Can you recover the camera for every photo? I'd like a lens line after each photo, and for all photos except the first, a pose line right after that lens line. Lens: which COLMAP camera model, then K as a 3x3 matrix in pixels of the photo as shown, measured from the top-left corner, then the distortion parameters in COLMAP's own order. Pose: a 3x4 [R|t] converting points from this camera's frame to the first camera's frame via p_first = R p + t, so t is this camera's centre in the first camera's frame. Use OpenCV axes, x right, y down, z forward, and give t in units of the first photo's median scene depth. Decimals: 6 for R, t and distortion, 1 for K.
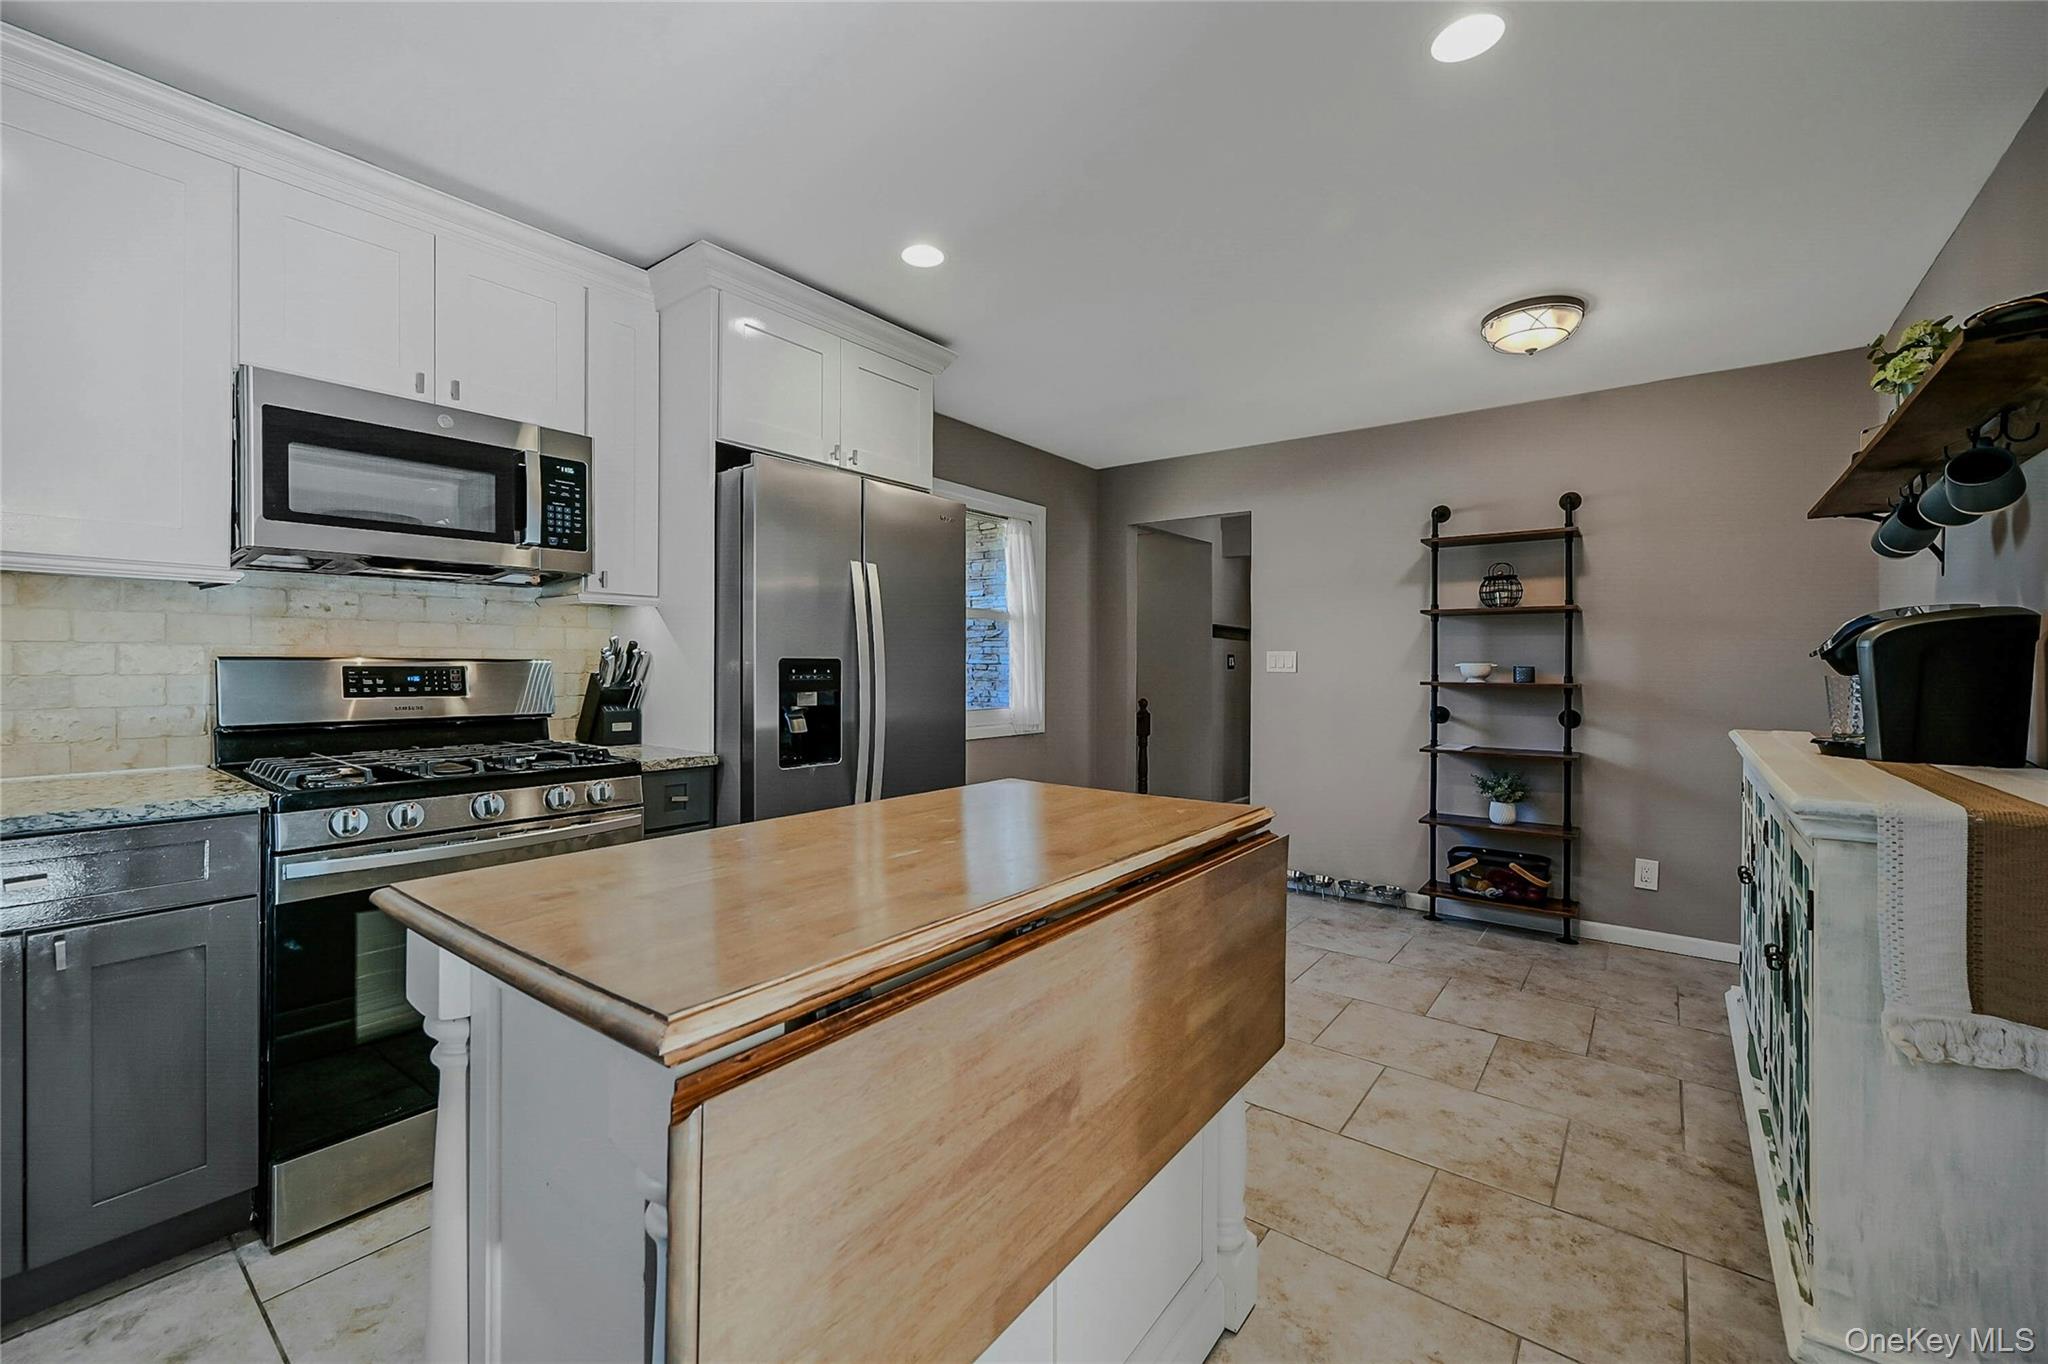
lens RADIAL K [[832.0, 0, 1002.6], [0, 832.0, 654.6], [0, 0, 1]] dist [-0.003412, -0.000332]
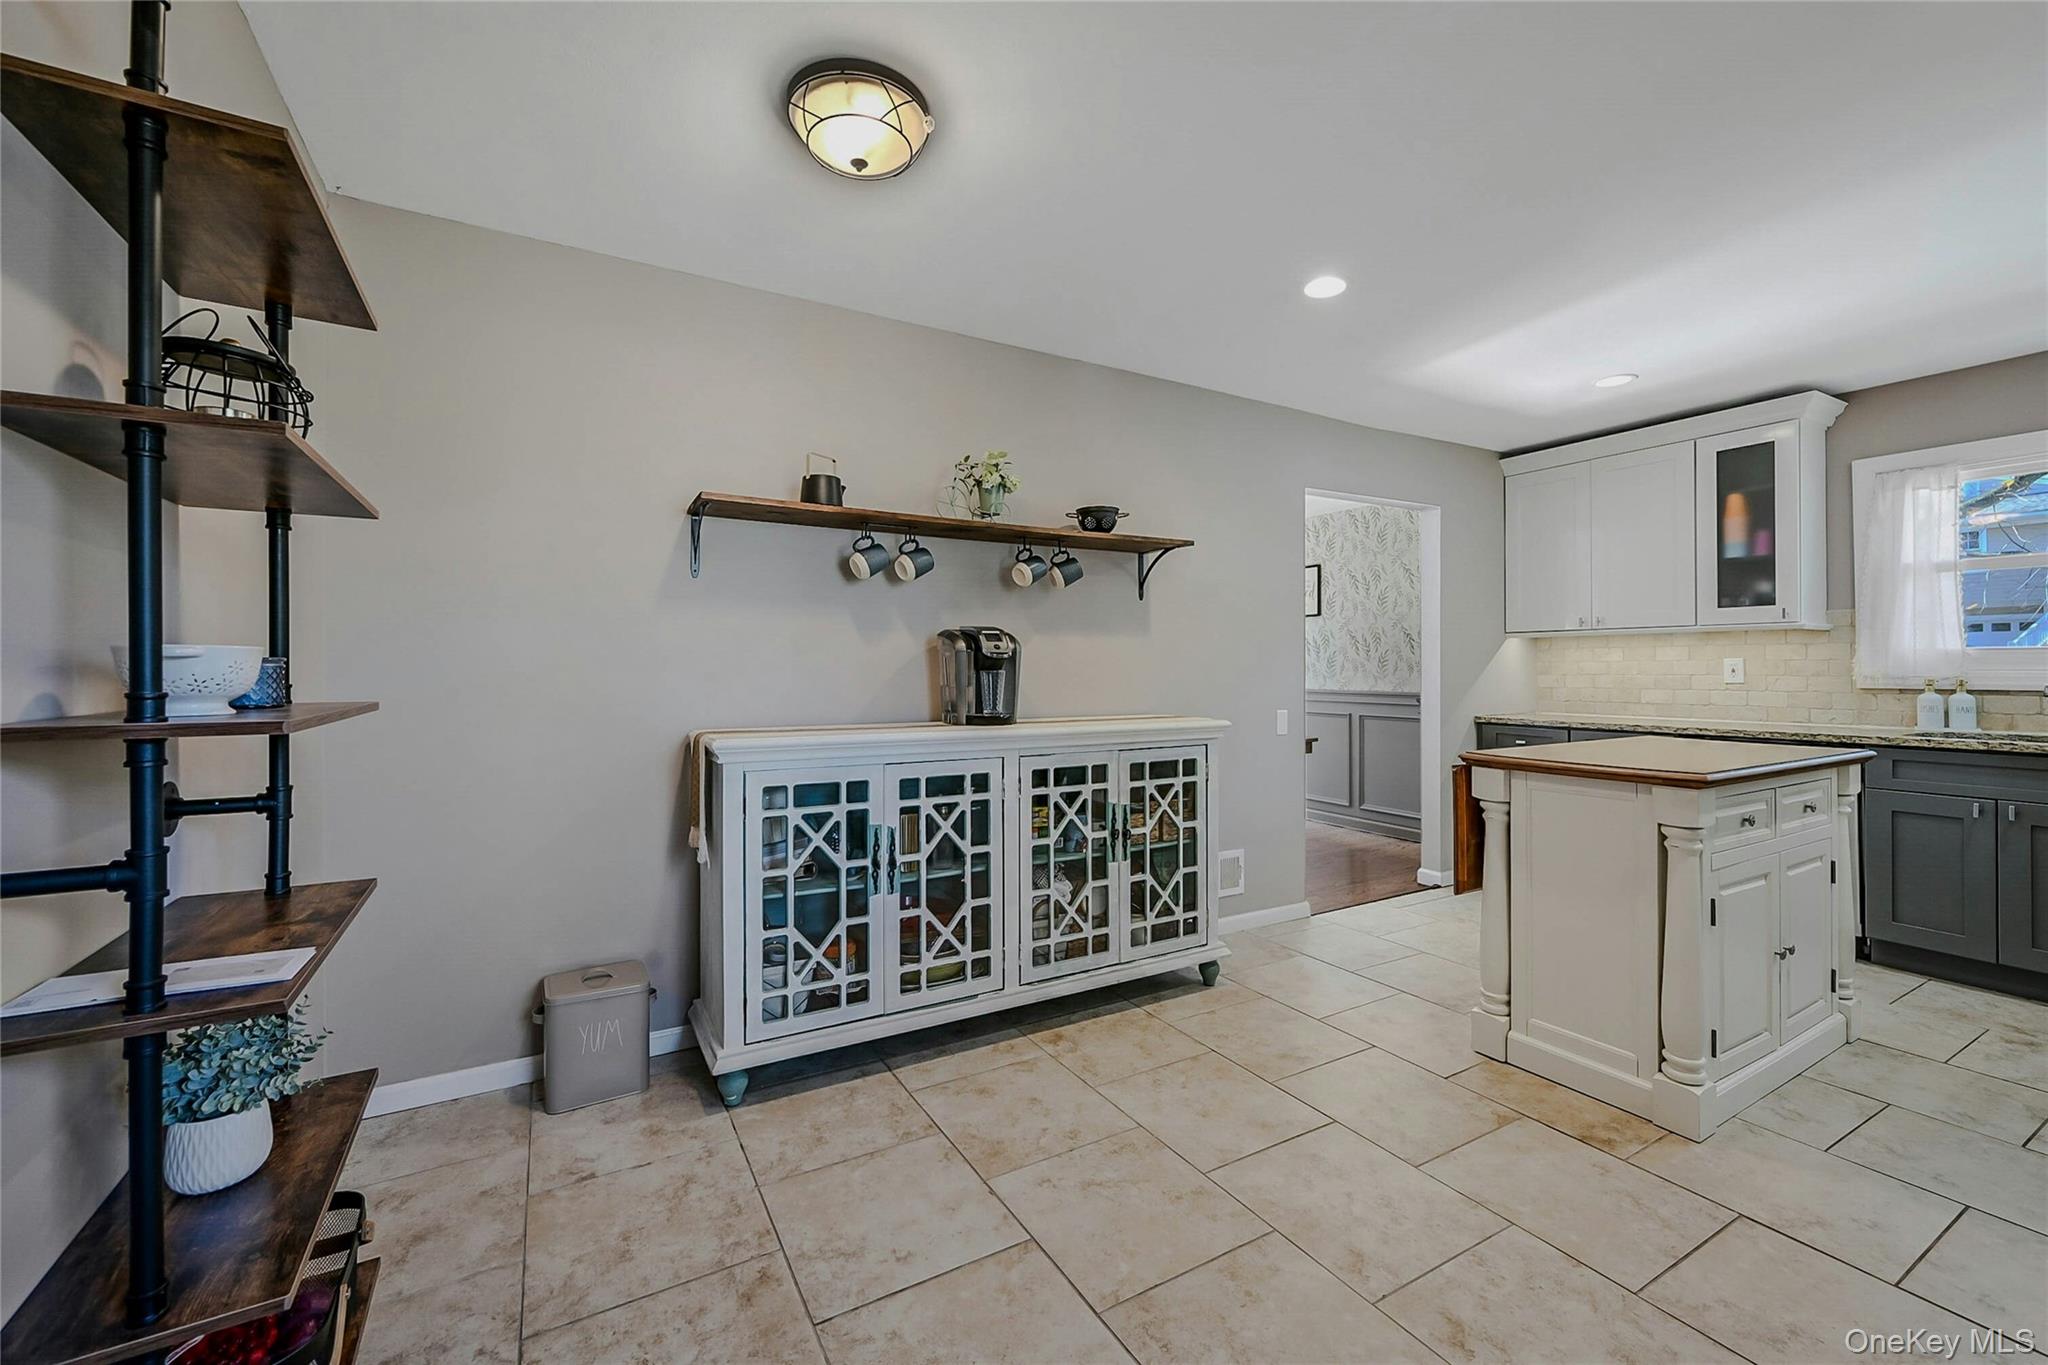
lens RADIAL K [[818.3, 0, 1036.7], [0, 818.3, 669.1], [0, 0, 1]] dist [-0.002325, 0.001124]
pose [[-0.932849, -0.007902, 0.360182, 0.355351], [-0.010734, 0.999925, -0.005864, 0.024205], [-0.360109, -0.009336, -0.932864, 1.911869]]
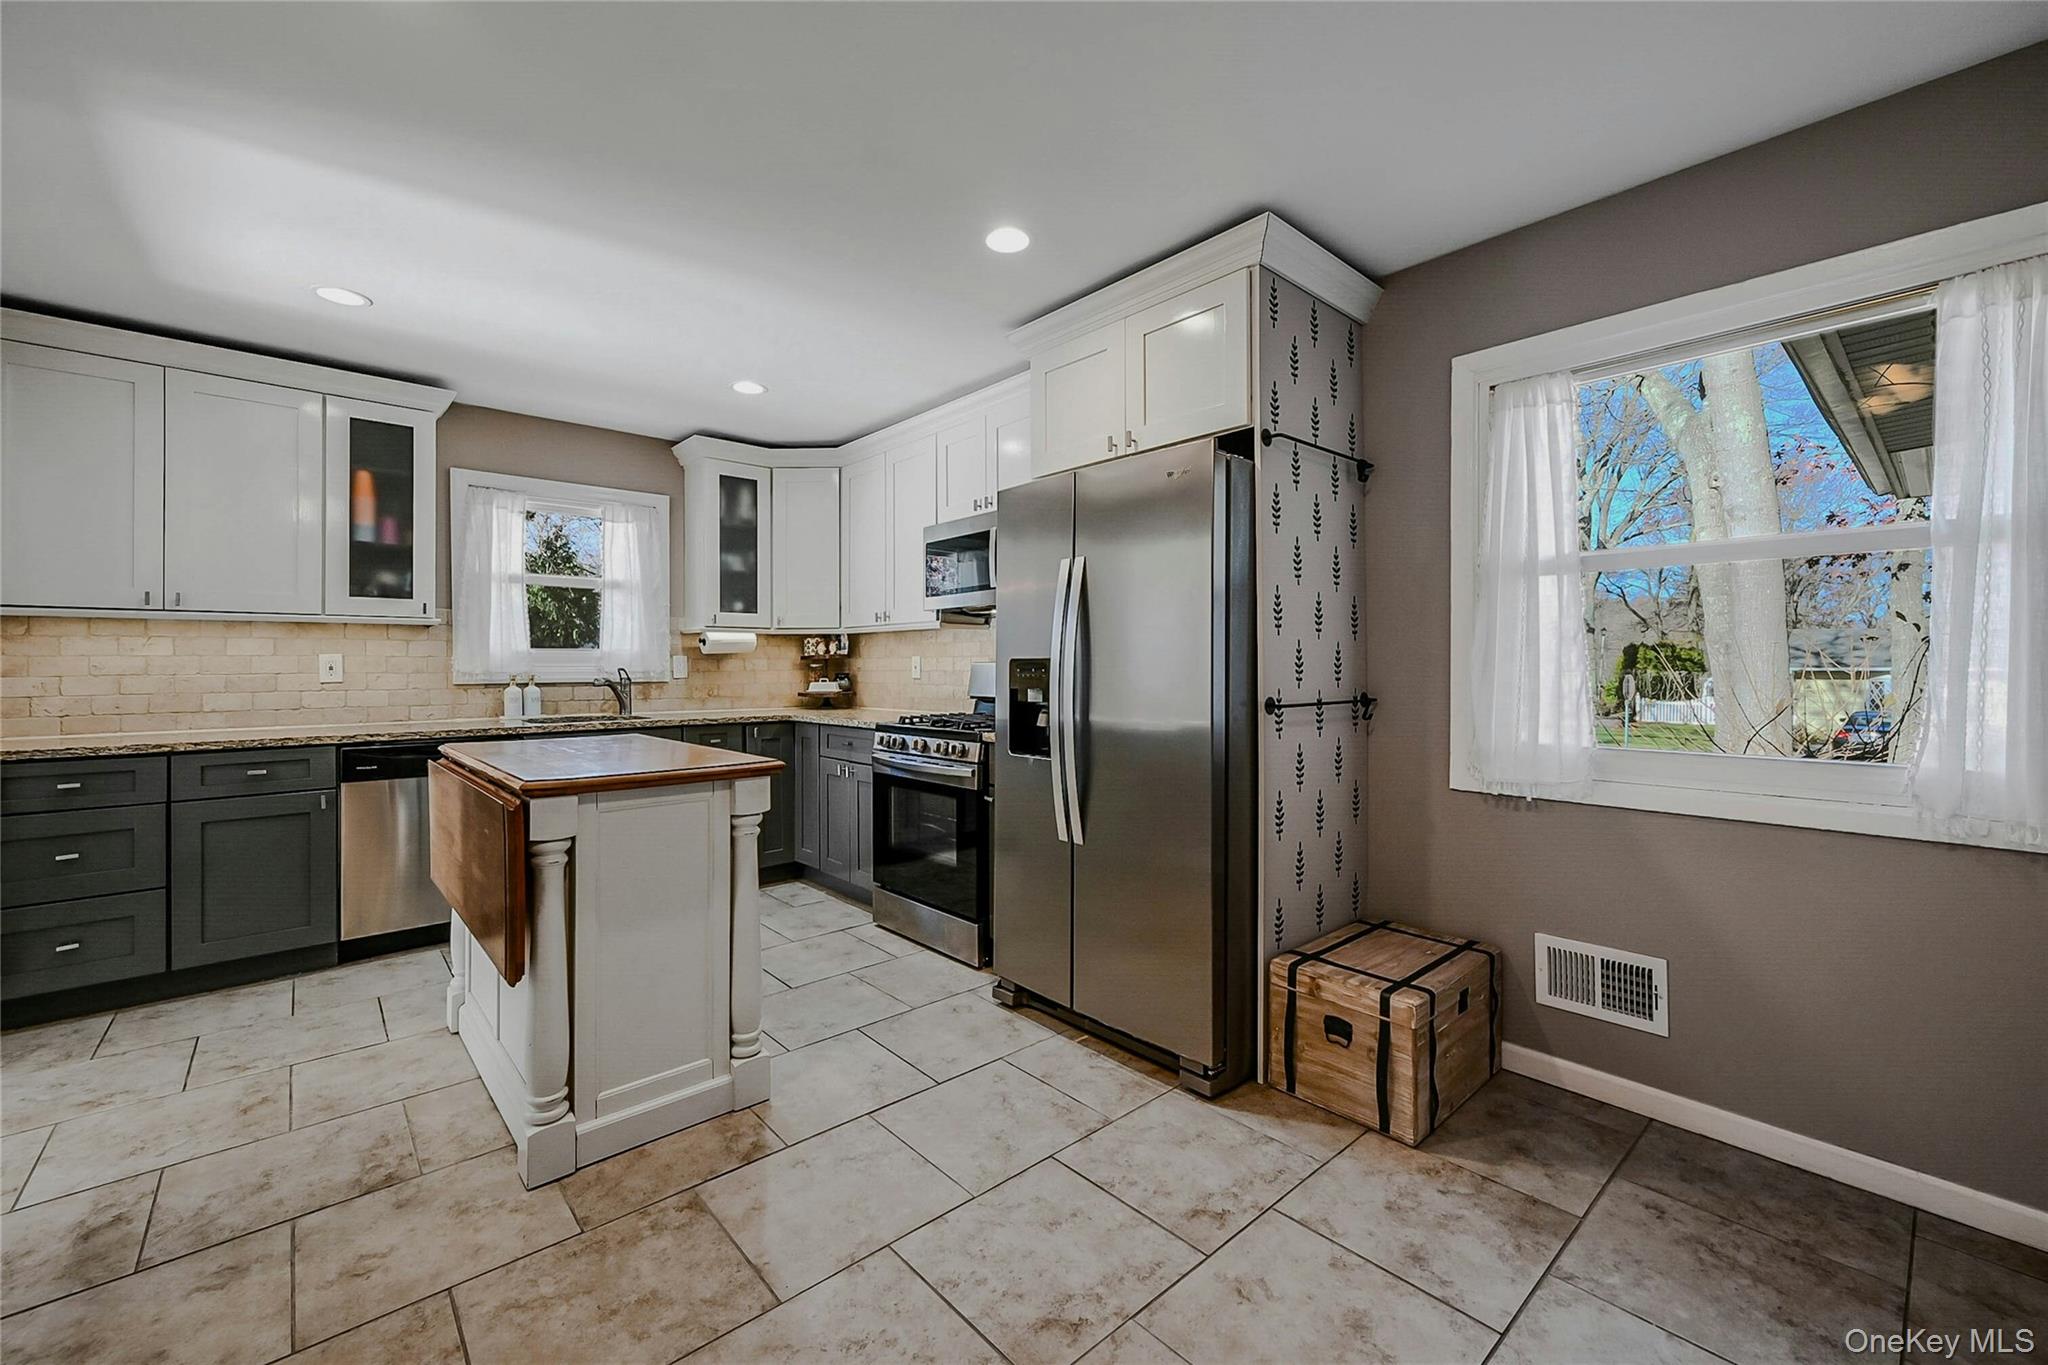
lens RADIAL K [[818.3, 0, 1024.4], [0, 818.3, 671.0], [0, 0, 1]] dist [-0.002325, 0.001124]
pose [[-0.167553, 0.001048, -0.985863, 0.906361], [0.011844, 0.999929, -0.000949, 0.023629], [0.985792, -0.011835, -0.167553, 1.283144]]
